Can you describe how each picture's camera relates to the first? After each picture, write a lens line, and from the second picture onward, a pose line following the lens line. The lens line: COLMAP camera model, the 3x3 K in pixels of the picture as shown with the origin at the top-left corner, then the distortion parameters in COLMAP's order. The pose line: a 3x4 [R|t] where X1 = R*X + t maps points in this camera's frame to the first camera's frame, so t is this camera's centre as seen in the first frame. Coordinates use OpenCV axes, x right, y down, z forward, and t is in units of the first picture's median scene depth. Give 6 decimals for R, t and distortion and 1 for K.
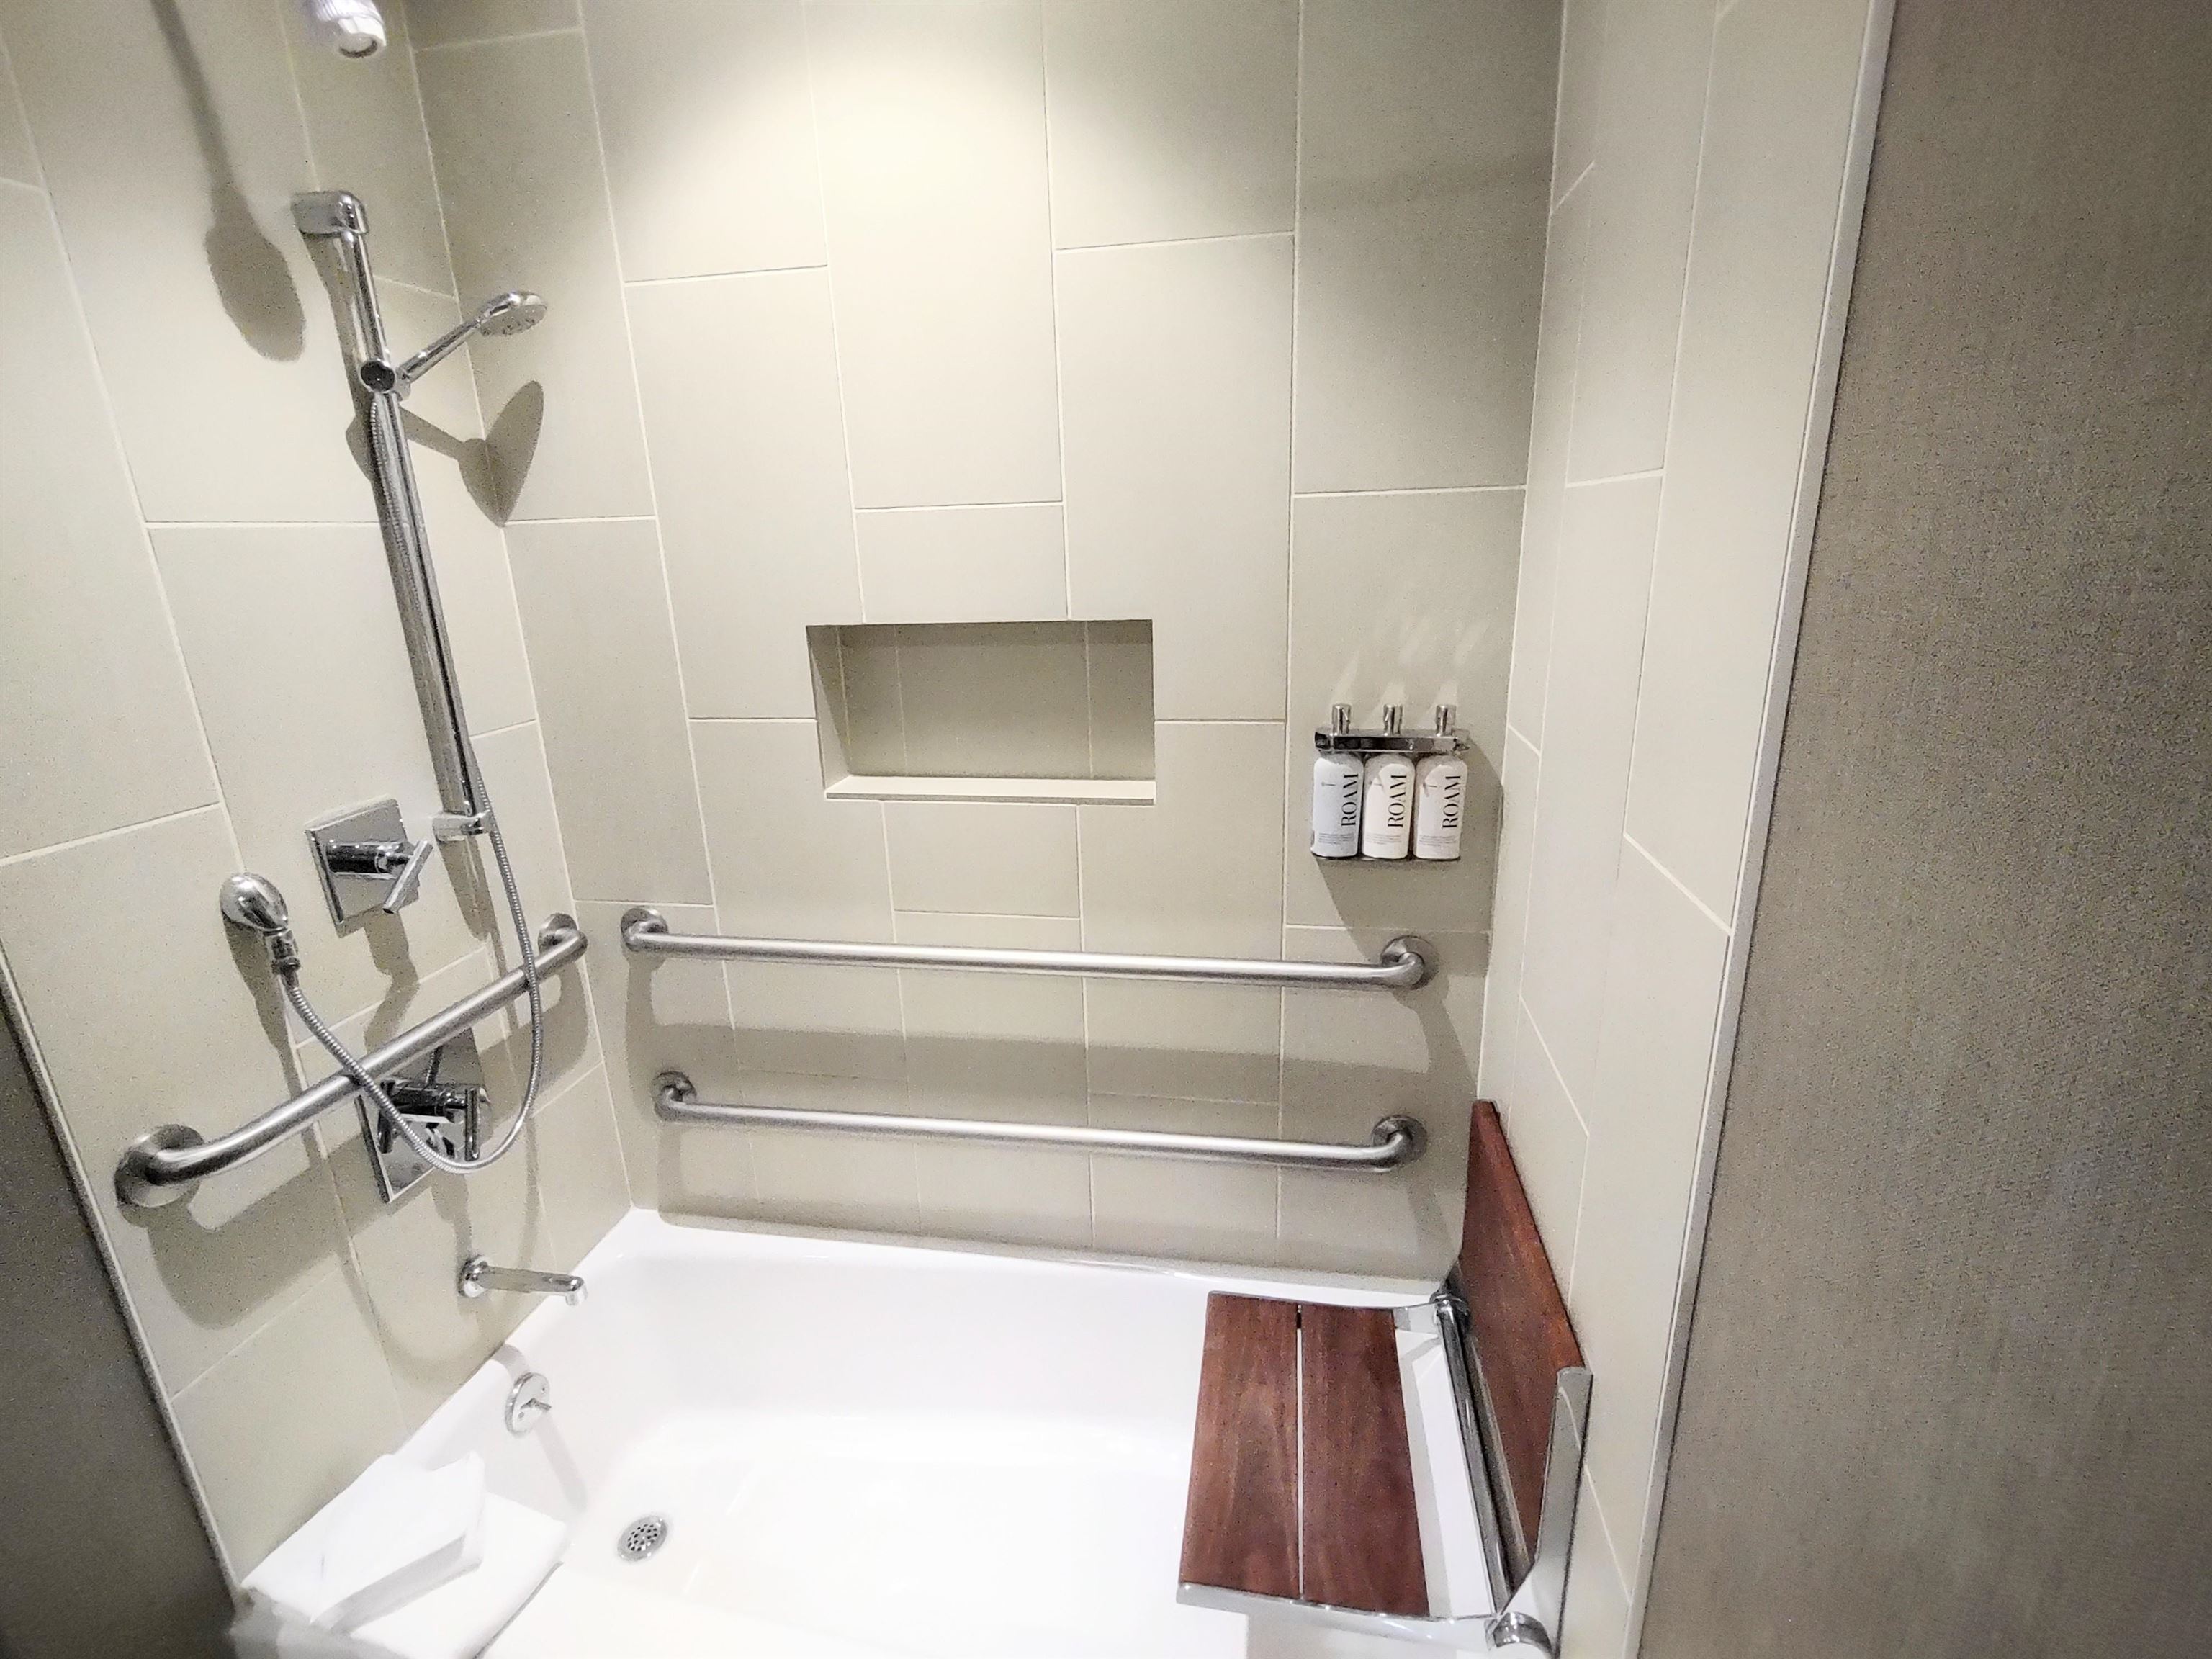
lens RADIAL K [[1006.0, 0, 1100.2], [0, 1006.0, 817.9], [0, 0, 1]] dist [0.001006, -0.001064]
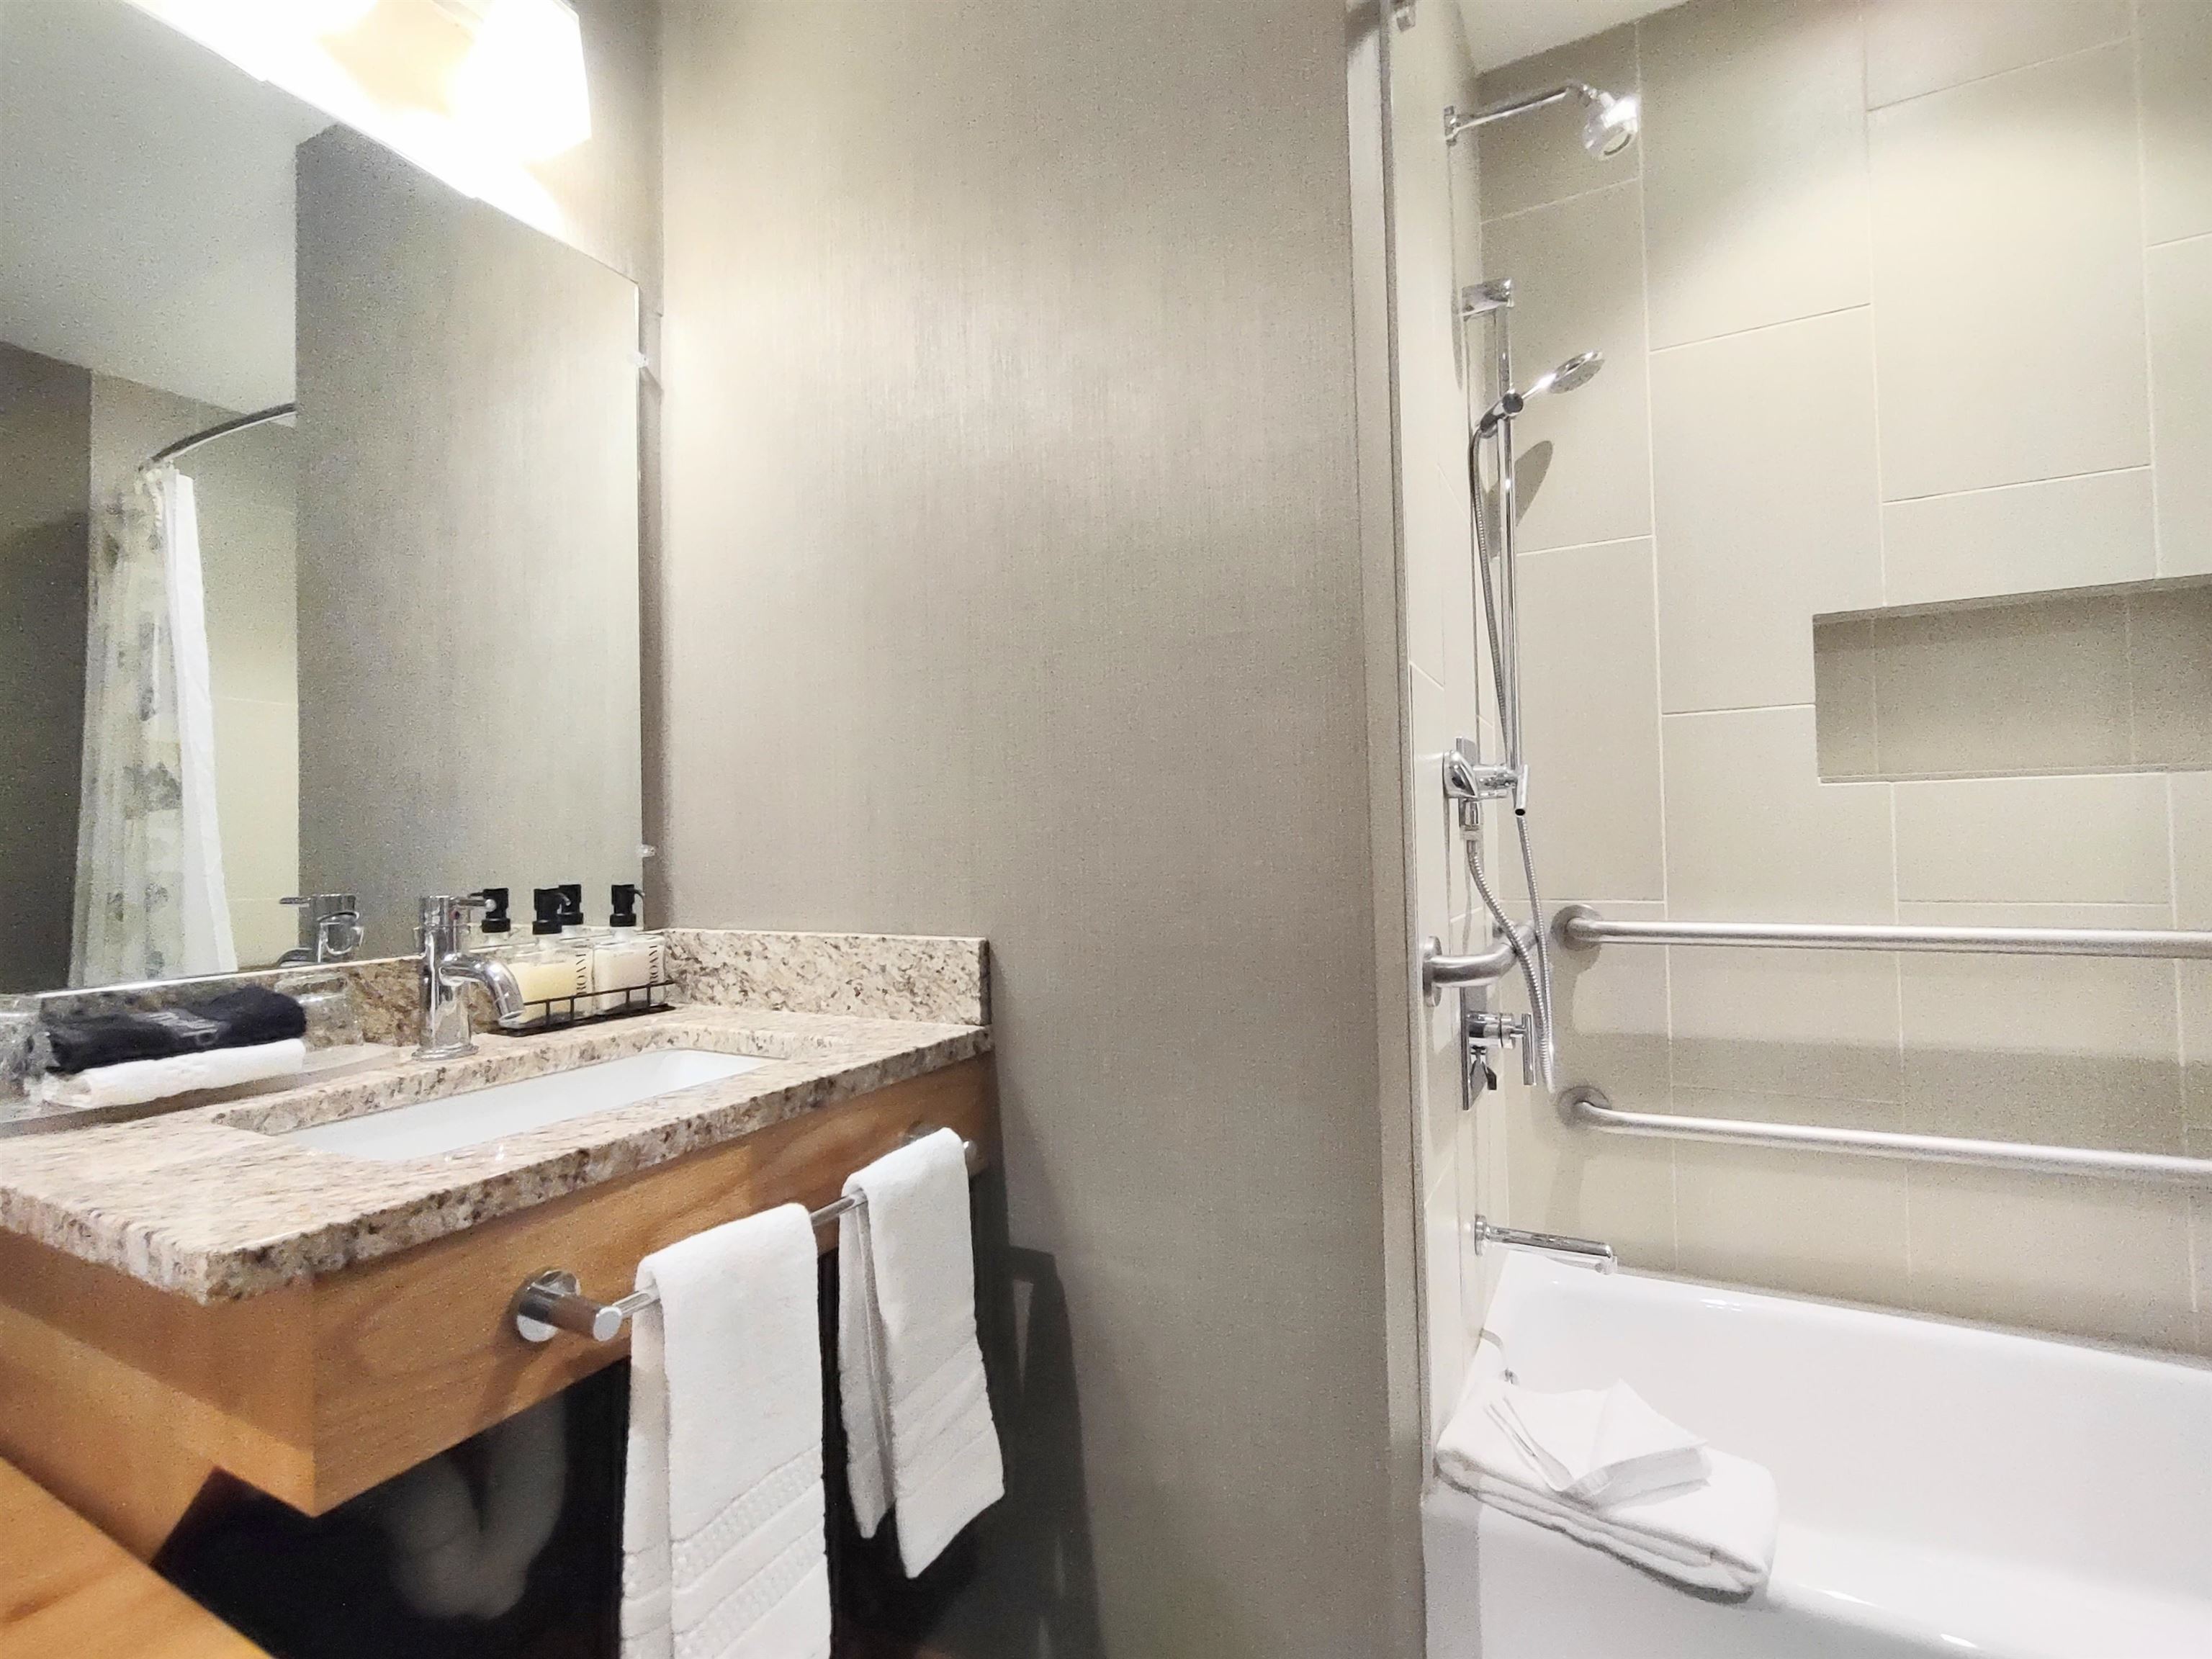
lens RADIAL K [[1006.0, 0, 1110.5], [0, 1006.0, 824.2], [0, 0, 1]] dist [0.001006, -0.001064]
pose [[0.956781, 0.010127, -0.290633, -0.695140], [-0.095767, 0.954620, -0.282008, 0.391585], [0.274588, 0.297653, 0.914333, -0.108038]]
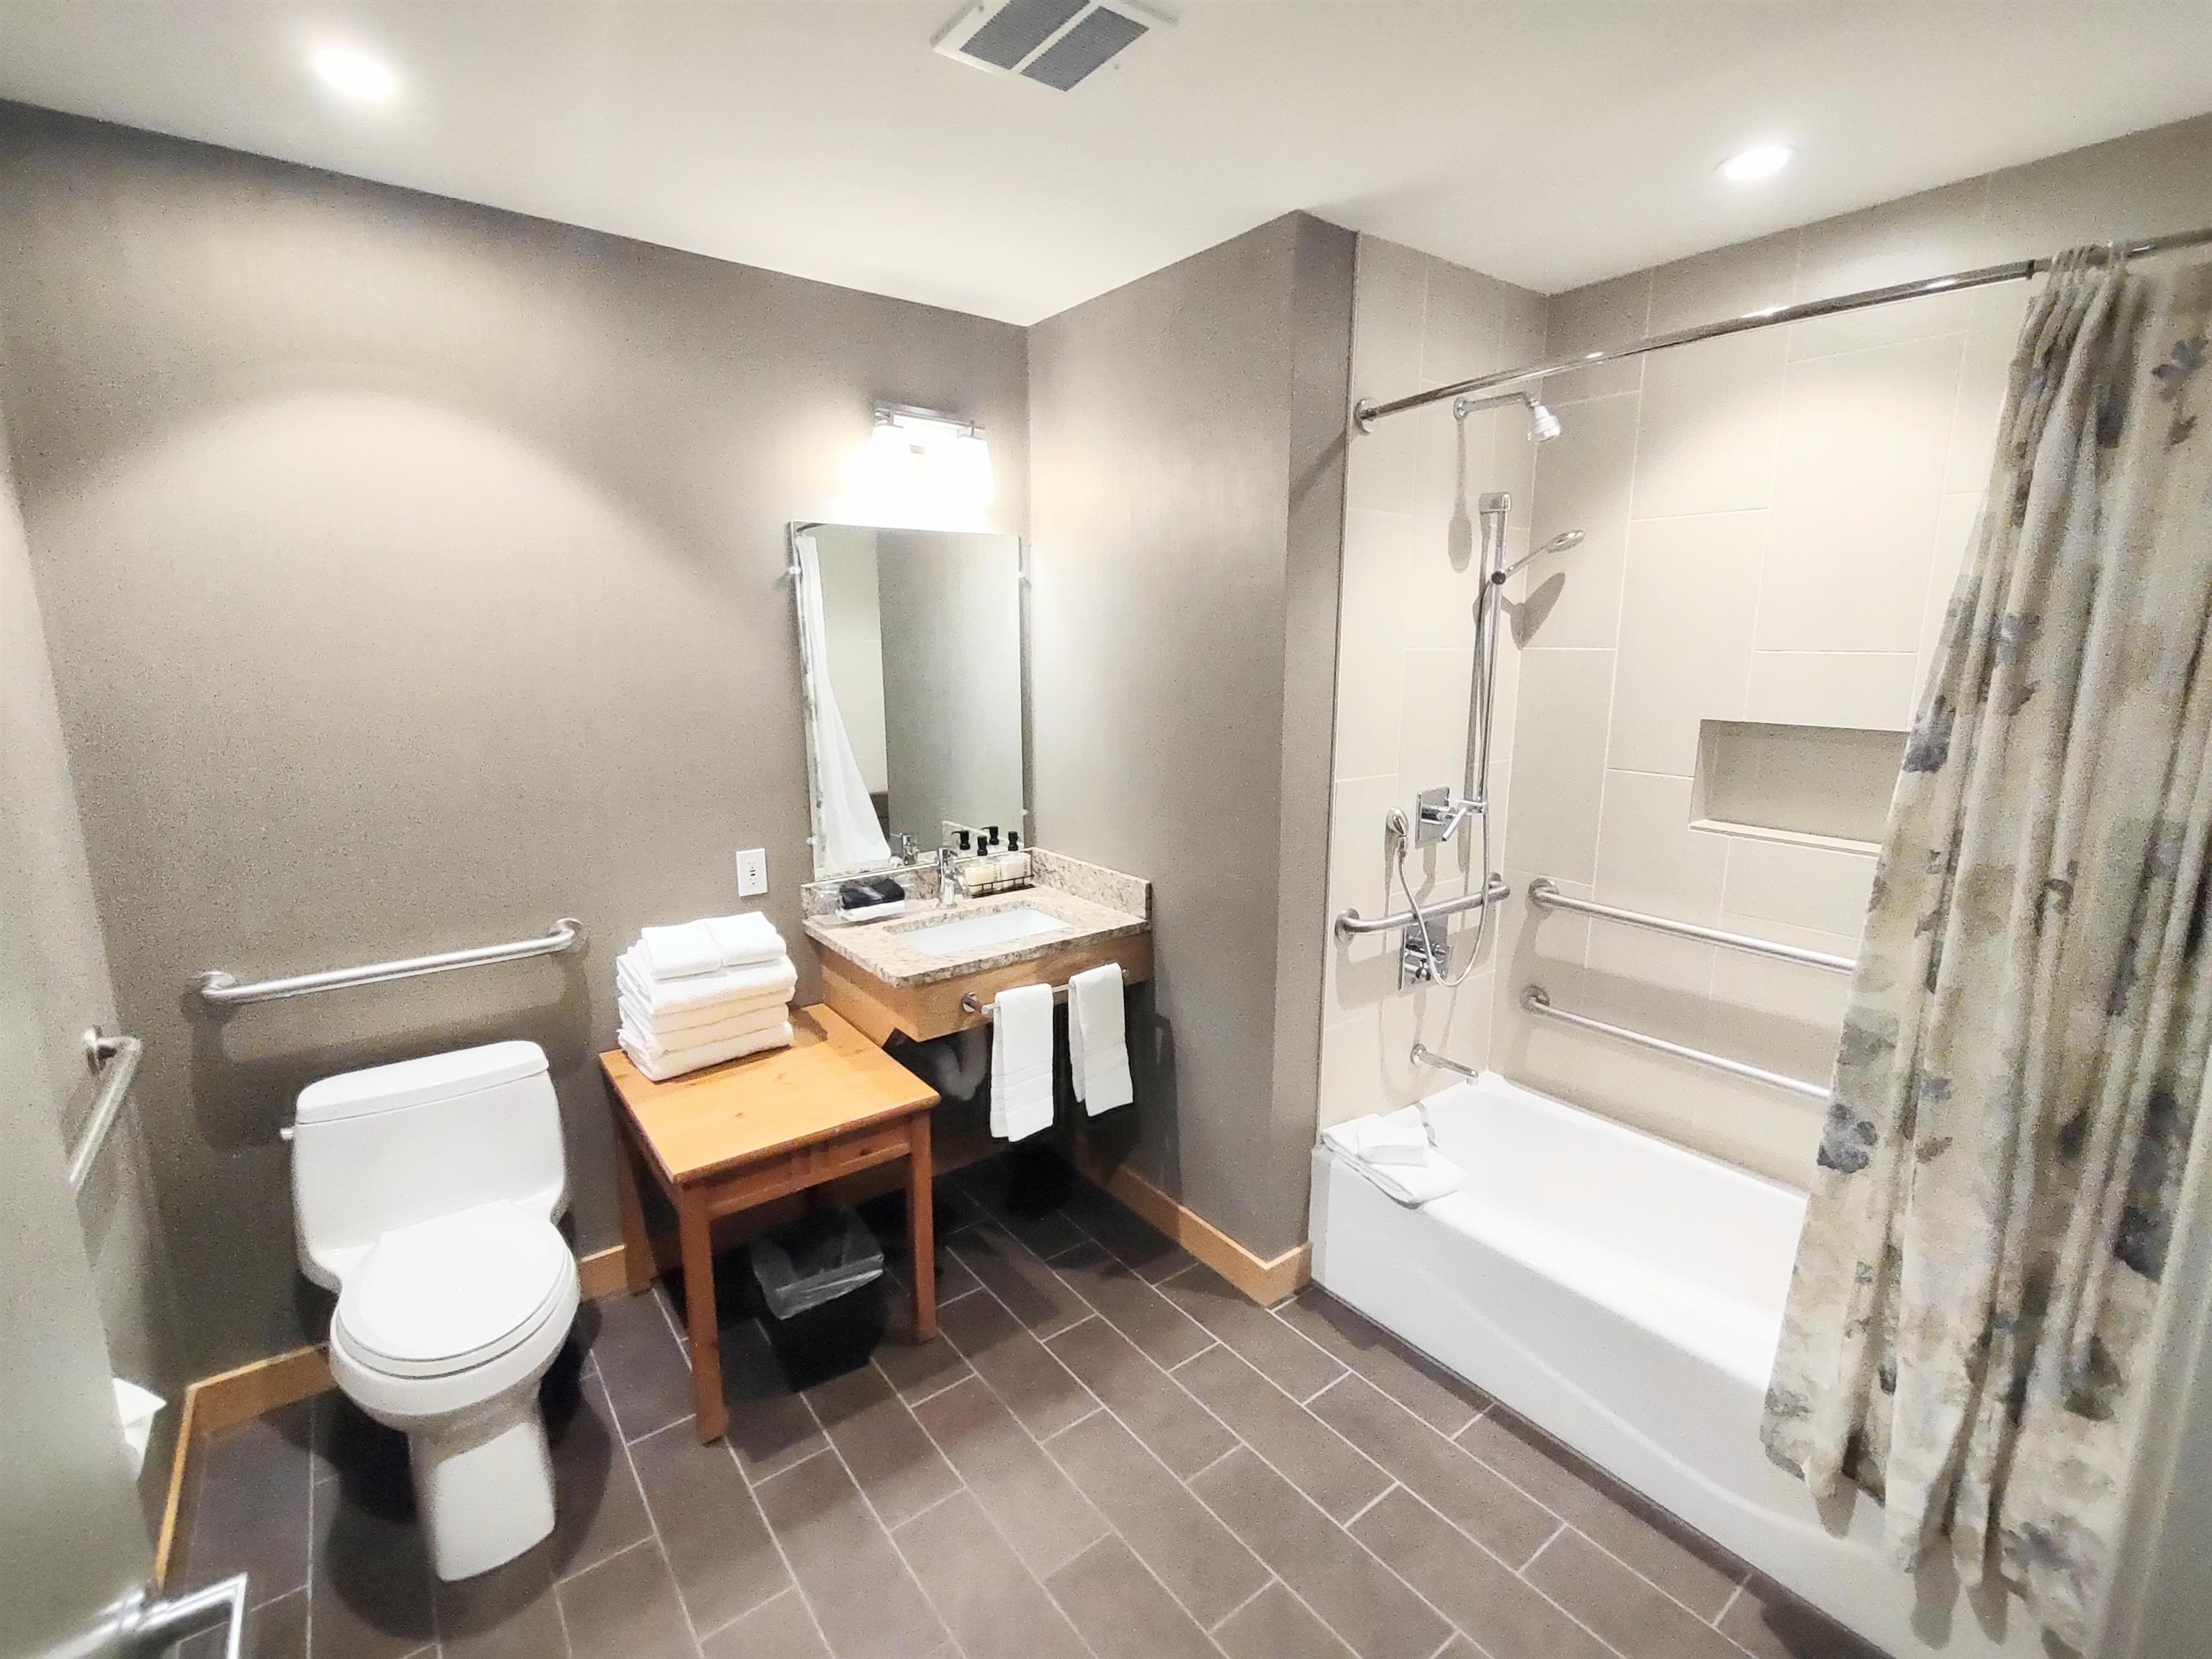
lens RADIAL K [[1006.0, 0, 1098.4], [0, 1006.0, 822.9], [0, 0, 1]] dist [0.001006, -0.001064]
pose [[0.736098, 0.159318, -0.657858, 0.080487], [-0.212975, 0.977056, -0.001684, 0.178260], [0.642496, 0.141347, 0.753140, -0.803256]]
